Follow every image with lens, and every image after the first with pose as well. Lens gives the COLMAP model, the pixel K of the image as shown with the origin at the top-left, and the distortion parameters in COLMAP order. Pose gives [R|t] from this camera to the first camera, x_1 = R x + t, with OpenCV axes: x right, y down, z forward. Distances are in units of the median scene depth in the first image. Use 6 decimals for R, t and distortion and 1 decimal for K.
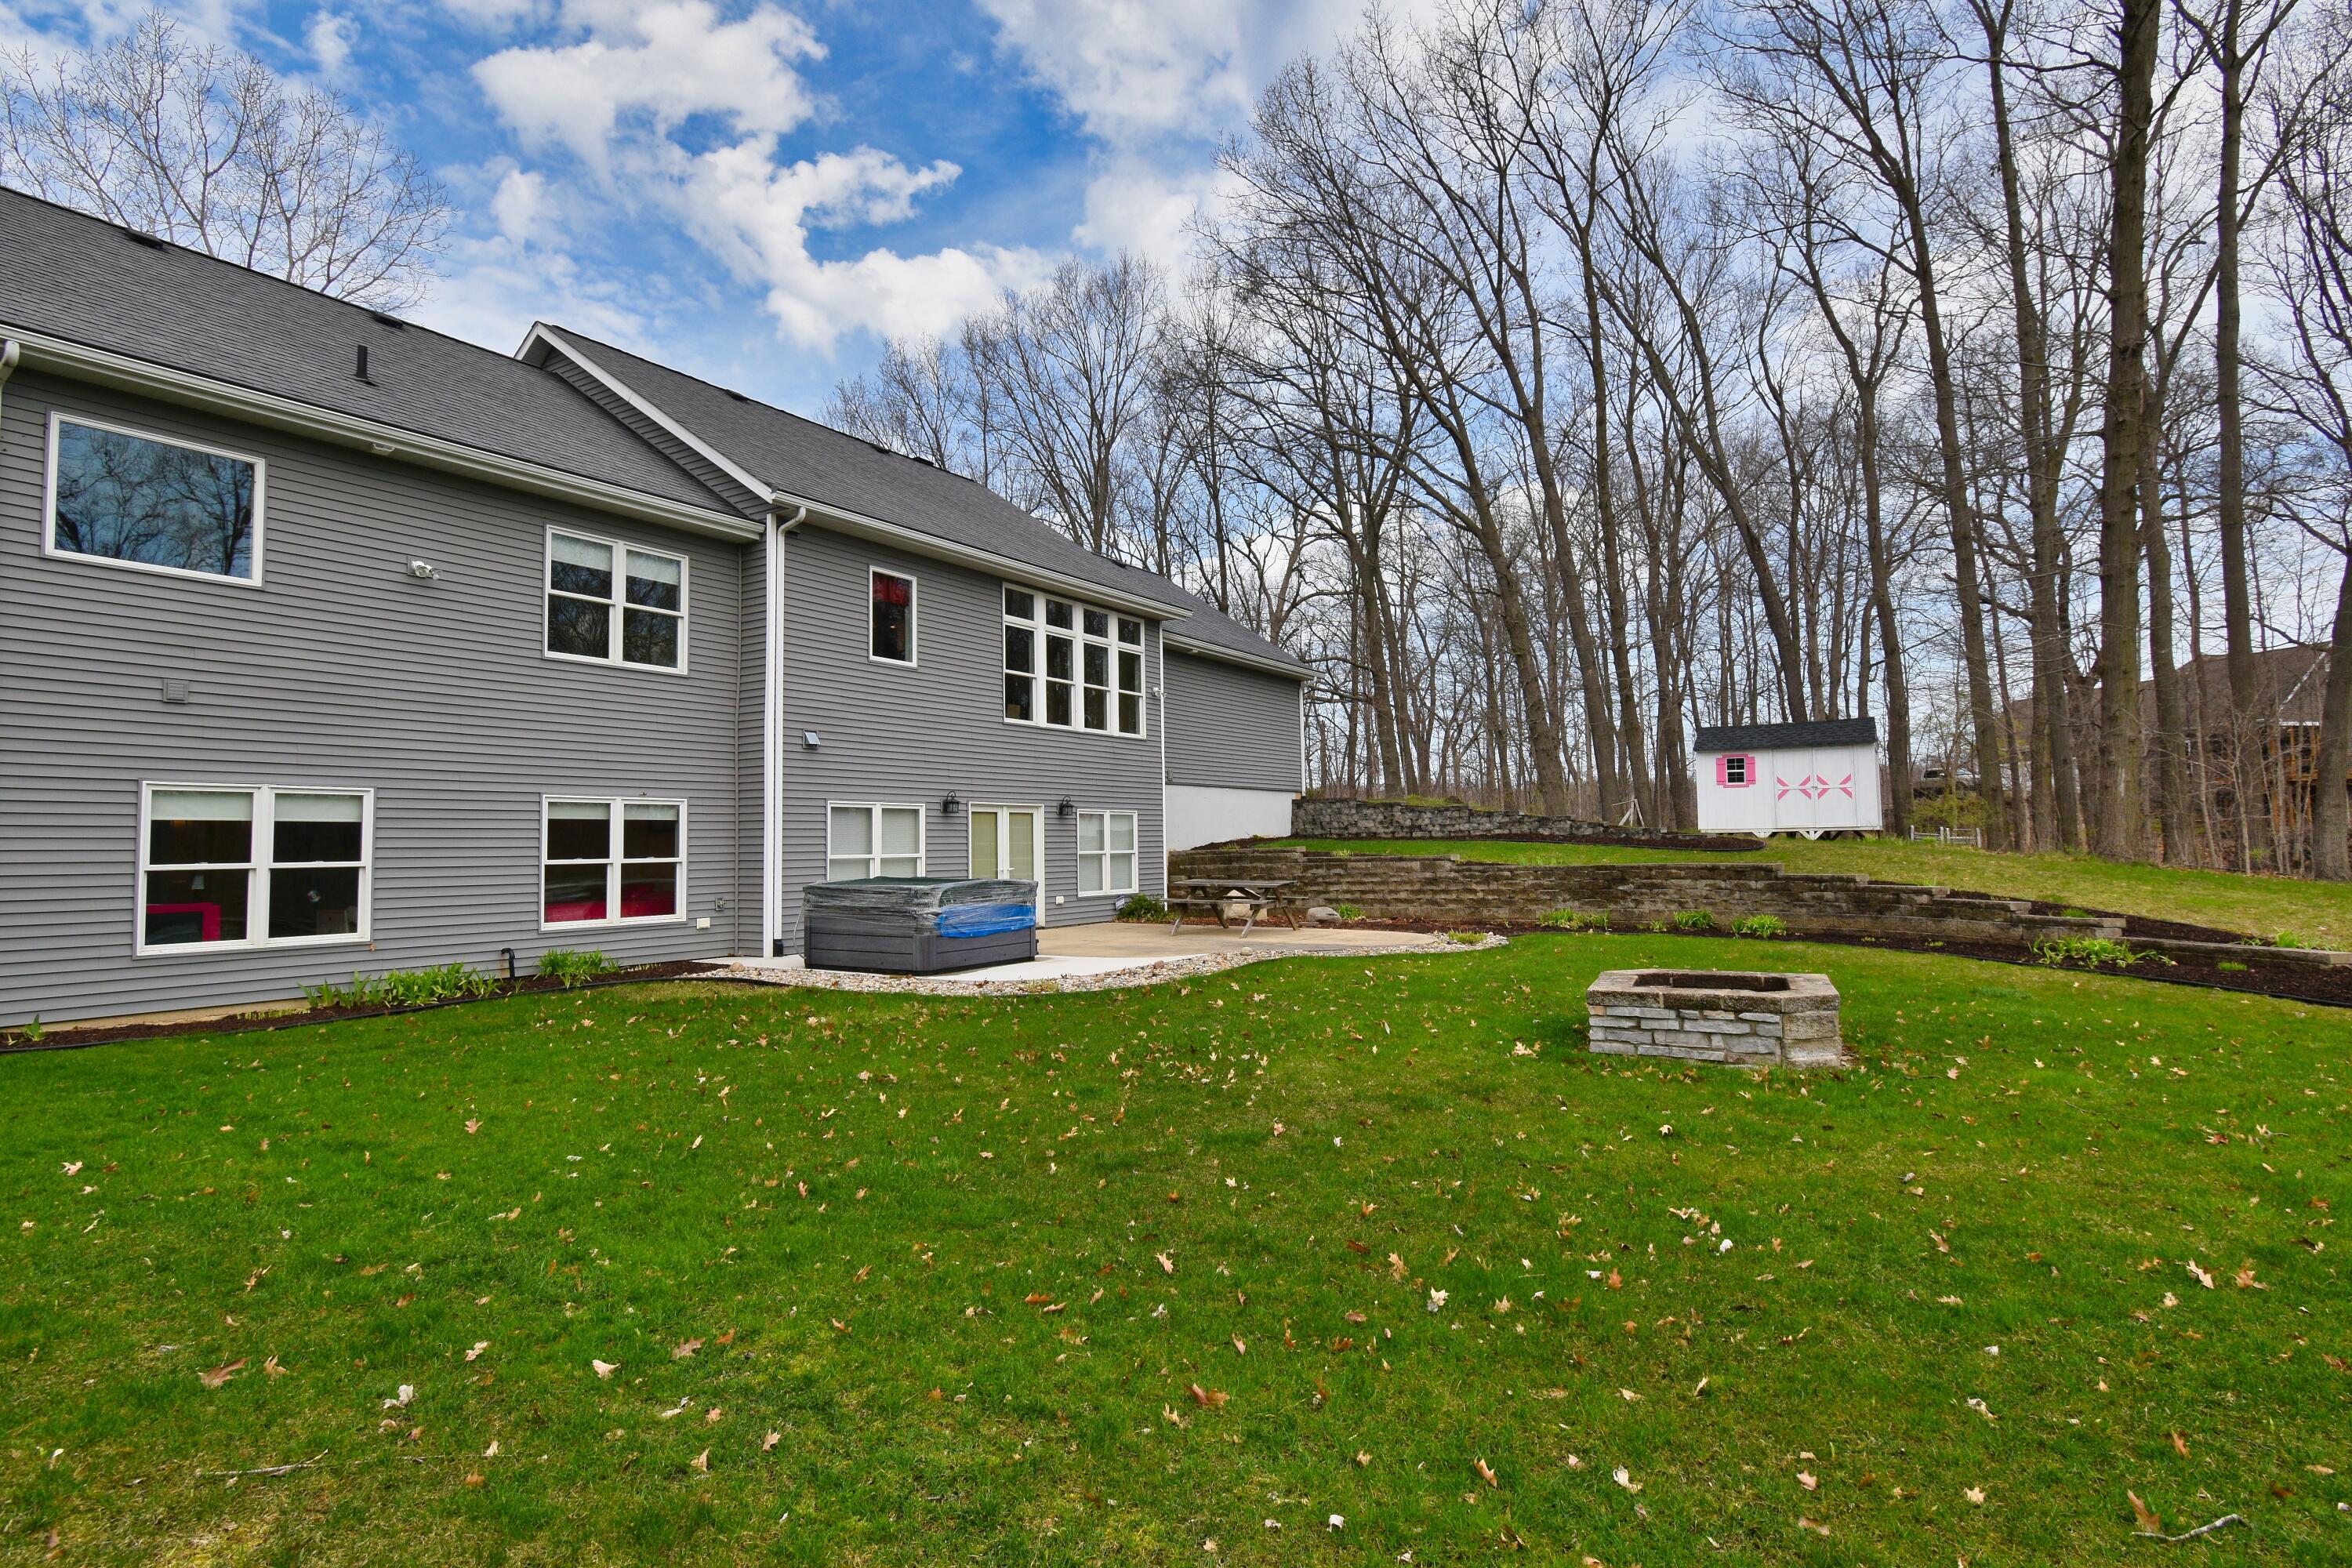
lens RADIAL K [[1175.3, 0, 1176.0], [0, 1175.3, 784.0], [0, 0, 1]] dist [0.001734, 0.000247]
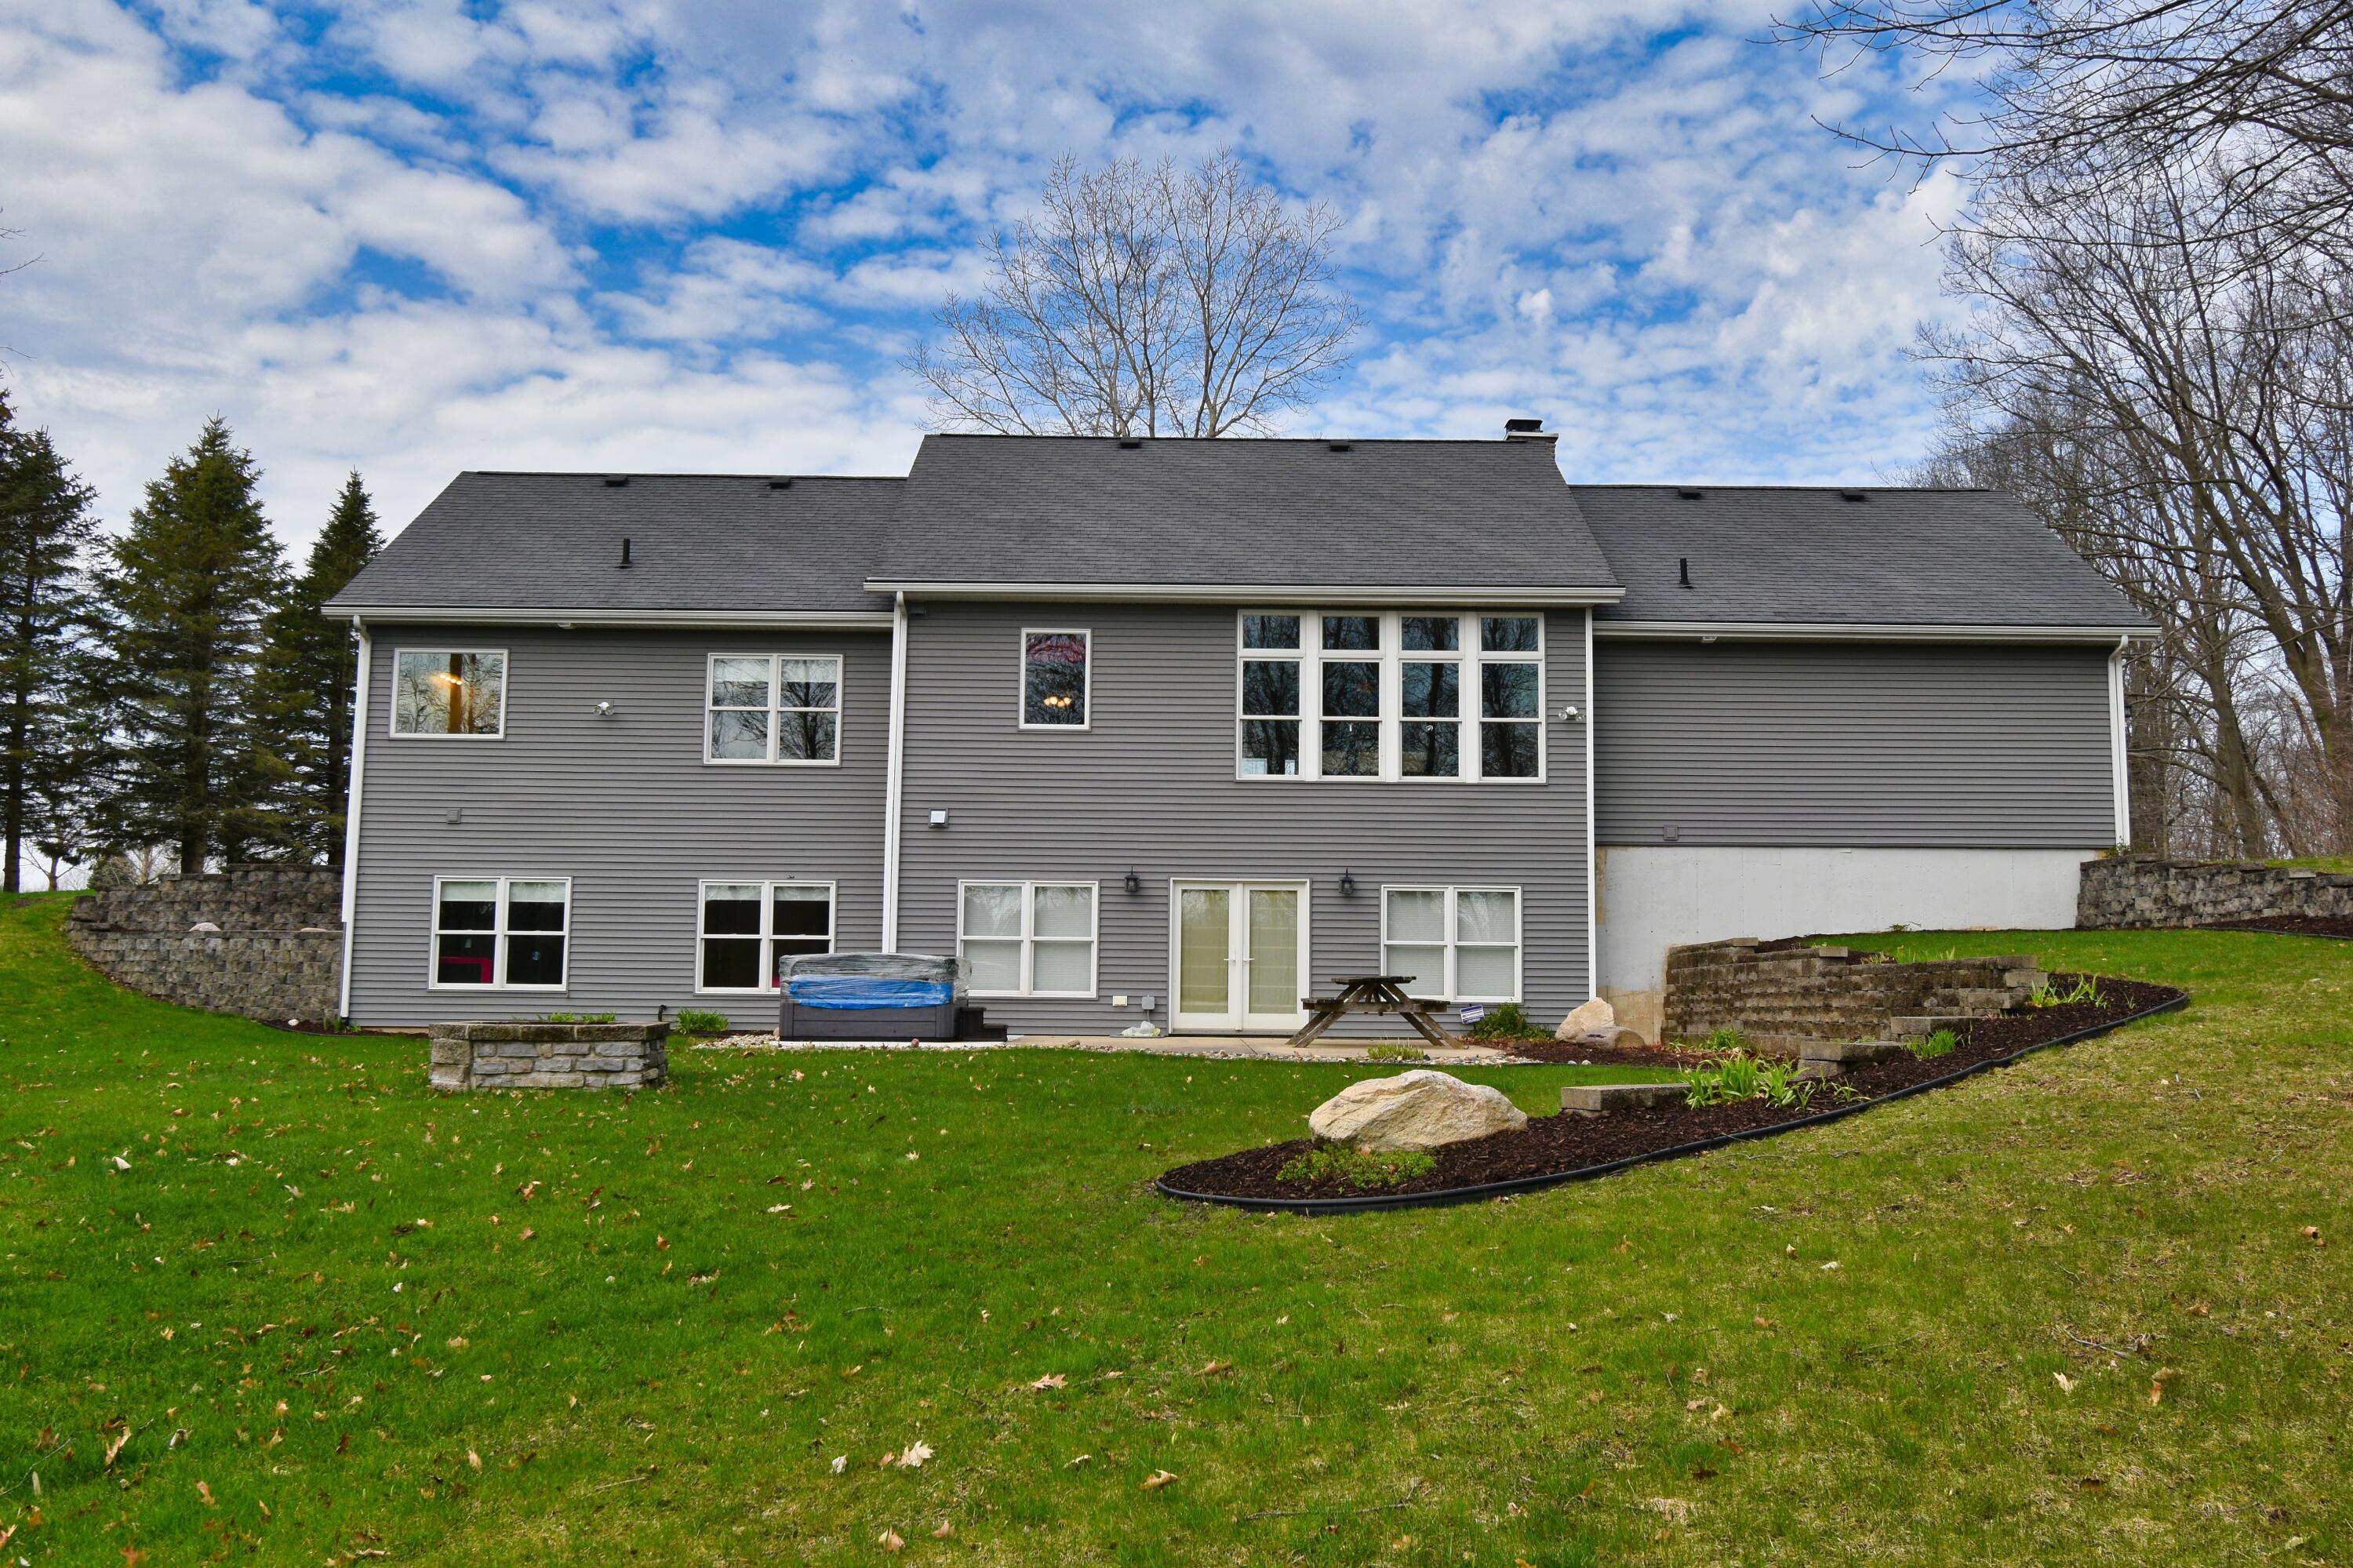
lens RADIAL K [[1946.5, 0, 1176.5], [0, 1946.5, 784.0], [0, 0, 1]] dist [-0.001428, -0.006377]
pose [[0.563217, -0.060201, -0.824113, 1.086880], [0.026796, 0.998149, -0.054601, 0.026354], [0.825874, 0.008669, 0.563788, 0.224835]]
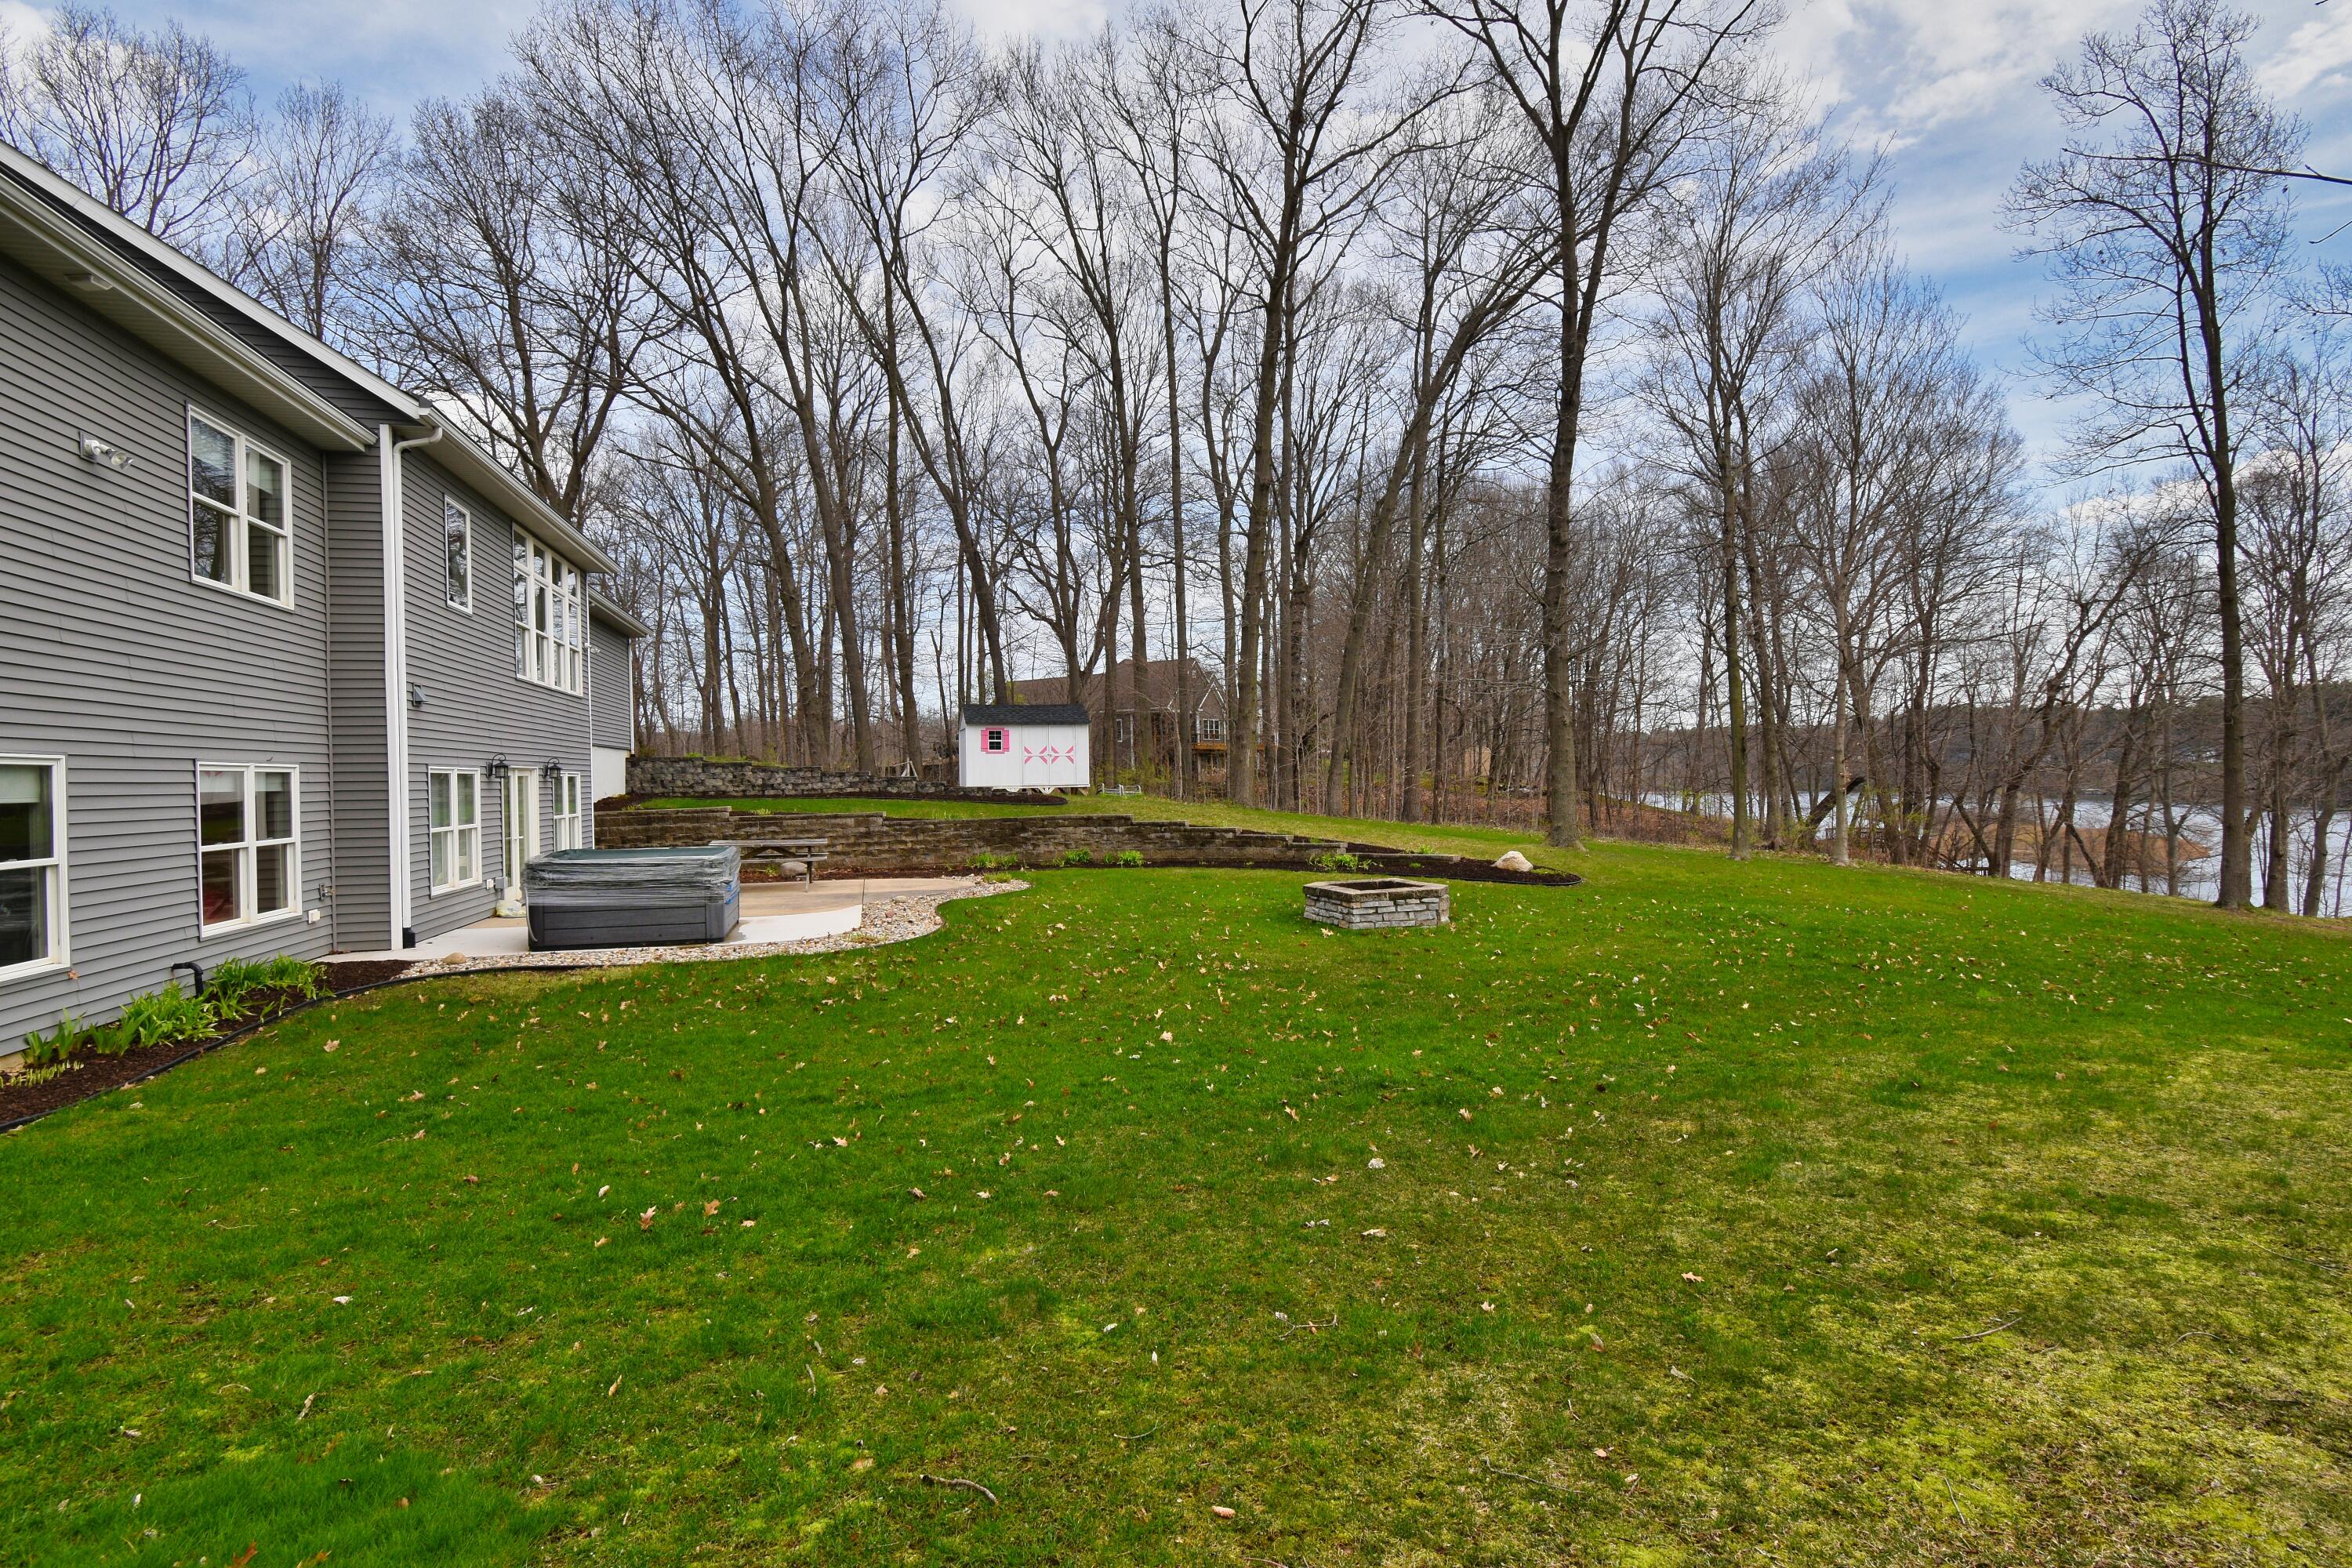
lens RADIAL K [[1122.1, 0, 1176.0], [0, 1122.1, 784.0], [0, 0, 1]] dist [0.000298, 0.000207]
pose [[0.692693, -0.001767, 0.721231, -0.457807], [-0.029703, 0.999079, 0.030975, -0.013317], [-0.720621, -0.042879, 0.692002, 0.024144]]
